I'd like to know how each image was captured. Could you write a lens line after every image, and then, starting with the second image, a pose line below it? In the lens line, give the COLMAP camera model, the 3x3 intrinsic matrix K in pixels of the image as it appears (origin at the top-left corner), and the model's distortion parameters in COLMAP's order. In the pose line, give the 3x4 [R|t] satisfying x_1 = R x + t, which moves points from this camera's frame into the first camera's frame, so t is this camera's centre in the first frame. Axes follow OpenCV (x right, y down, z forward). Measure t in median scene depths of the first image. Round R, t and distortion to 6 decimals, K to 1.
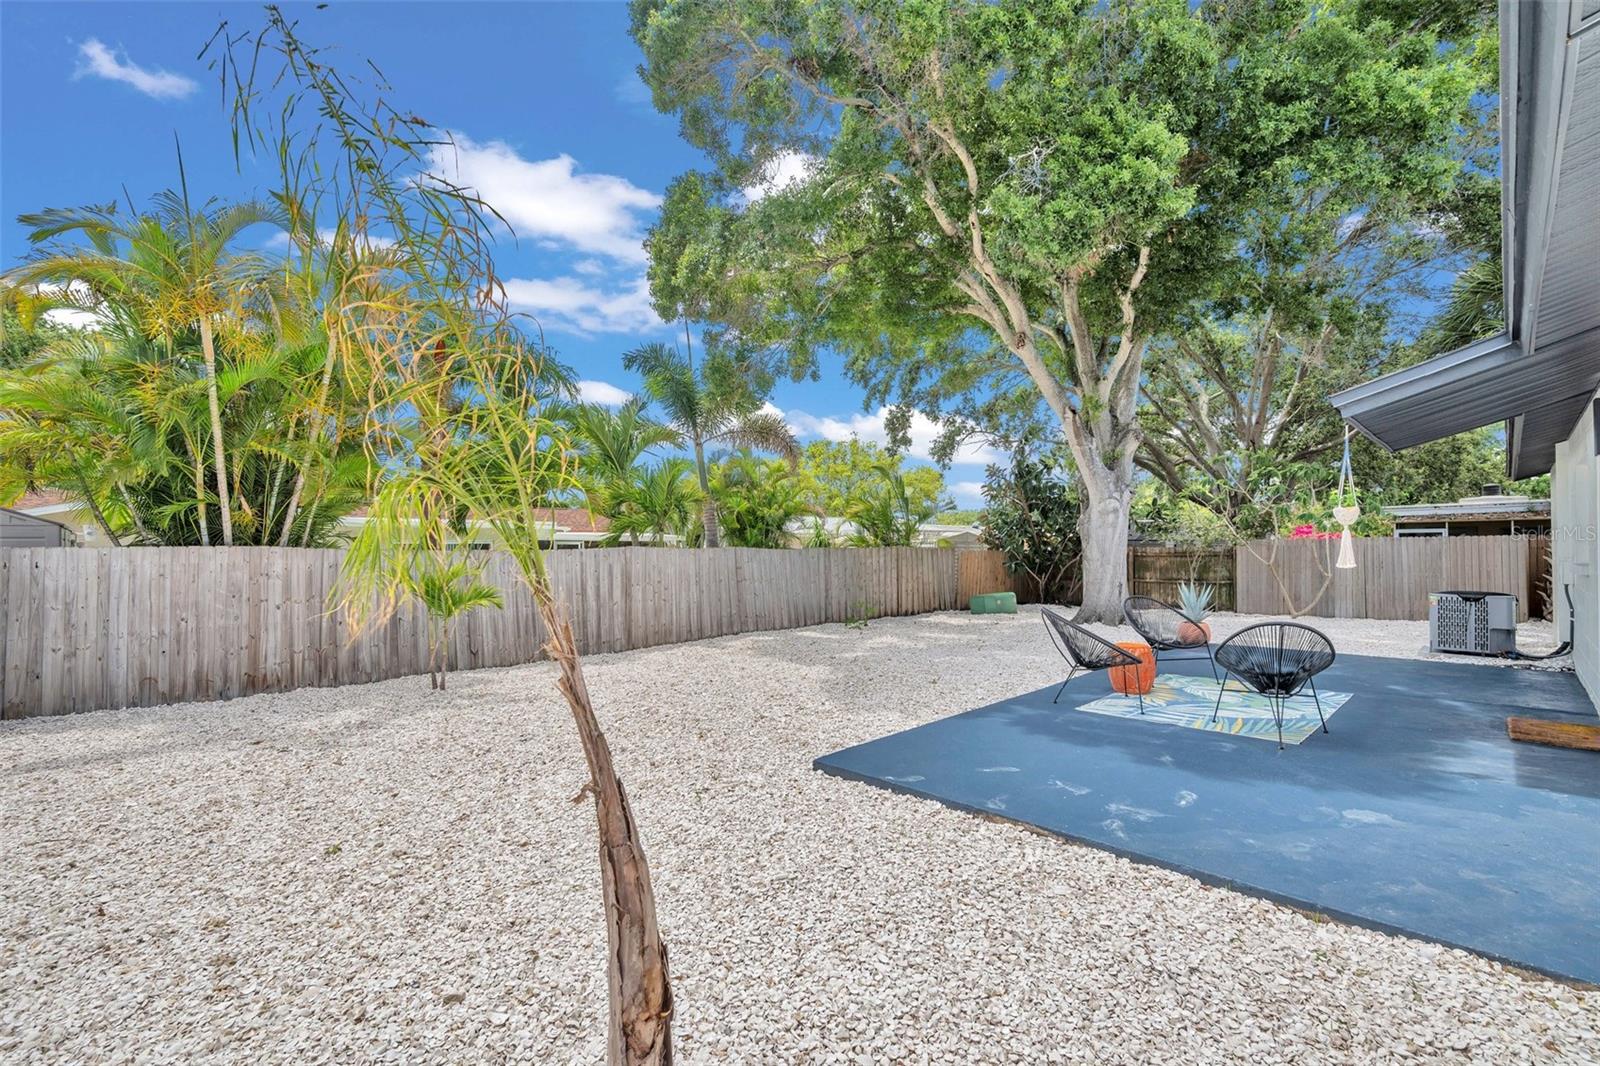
lens RADIAL K [[684.3, 0, 801.8], [0, 684.3, 533.7], [0, 0, 1]] dist [-0.000532, -0.000071]
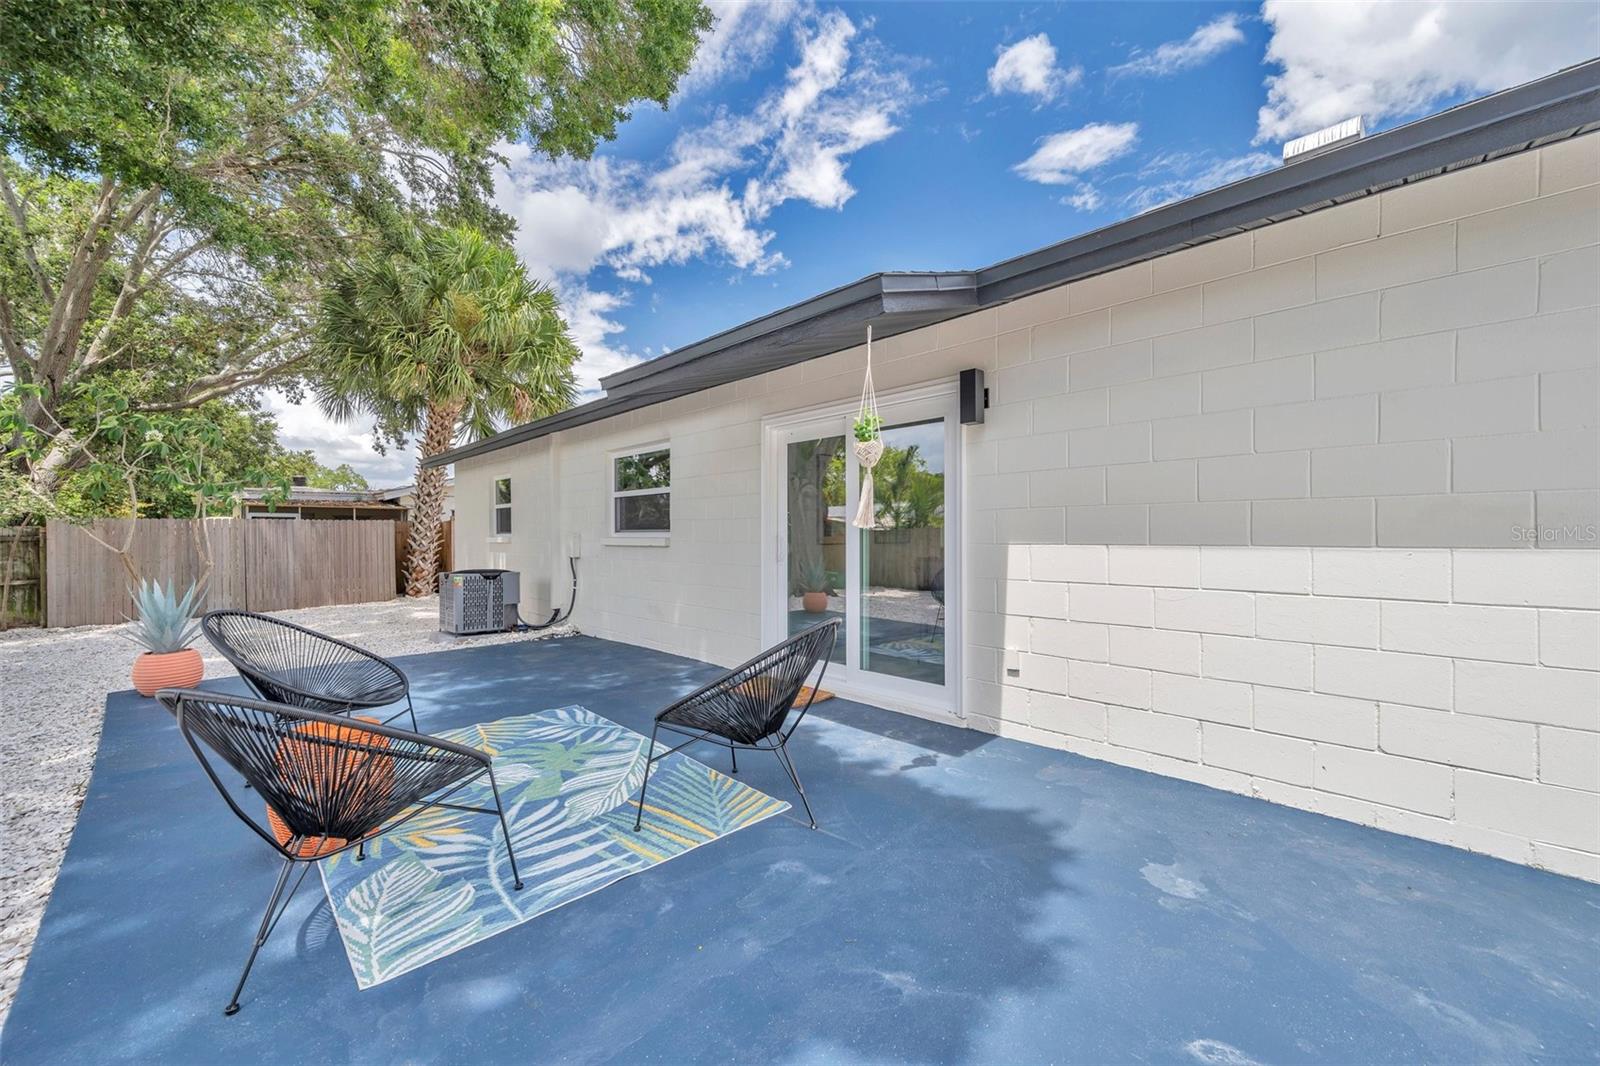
lens RADIAL K [[637.6, 0, 794.5], [0, 637.6, 540.3], [0, 0, 1]] dist [-0.000327, -0.000093]
pose [[0.022069, -0.001530, 0.999755, 0.077565], [-0.018754, 0.999822, 0.001944, 0.034258], [-0.999581, -0.018793, 0.022036, 0.561674]]
